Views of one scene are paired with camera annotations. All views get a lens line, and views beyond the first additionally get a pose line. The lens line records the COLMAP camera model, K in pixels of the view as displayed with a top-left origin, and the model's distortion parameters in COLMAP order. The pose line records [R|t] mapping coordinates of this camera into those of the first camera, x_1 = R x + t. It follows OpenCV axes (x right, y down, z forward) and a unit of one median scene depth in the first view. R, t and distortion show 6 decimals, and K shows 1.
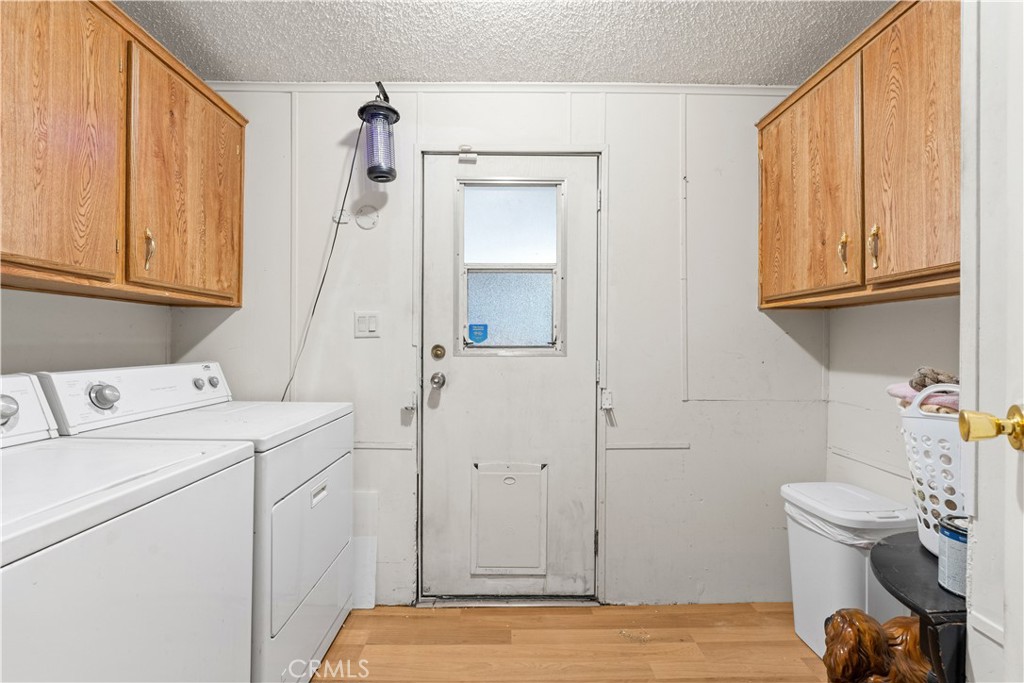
lens RADIAL K [[460.1, 0, 509.6], [0, 460.1, 348.2], [0, 0, 1]] dist [-0.002841, 0.000710]
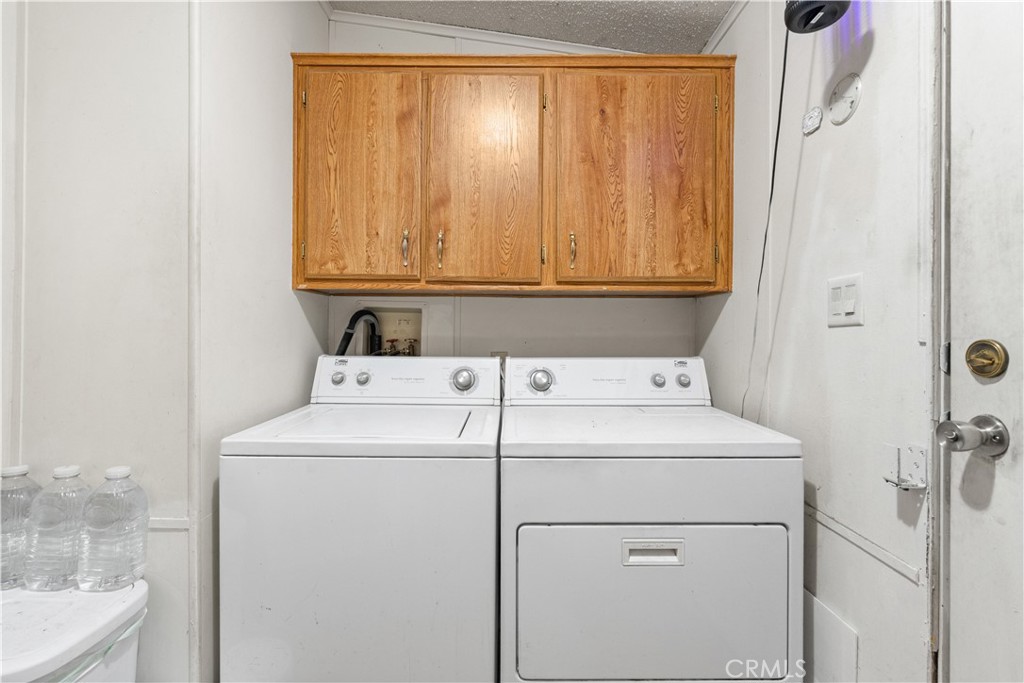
lens RADIAL K [[464.6, 0, 515.6], [0, 464.6, 333.3], [0, 0, 1]] dist [-0.003303, 0.002086]
pose [[-0.011970, -0.006995, -0.999904, 0.281006], [-0.014968, 0.999865, -0.006816, -0.006675], [0.999816, 0.014885, -0.012073, 0.777350]]
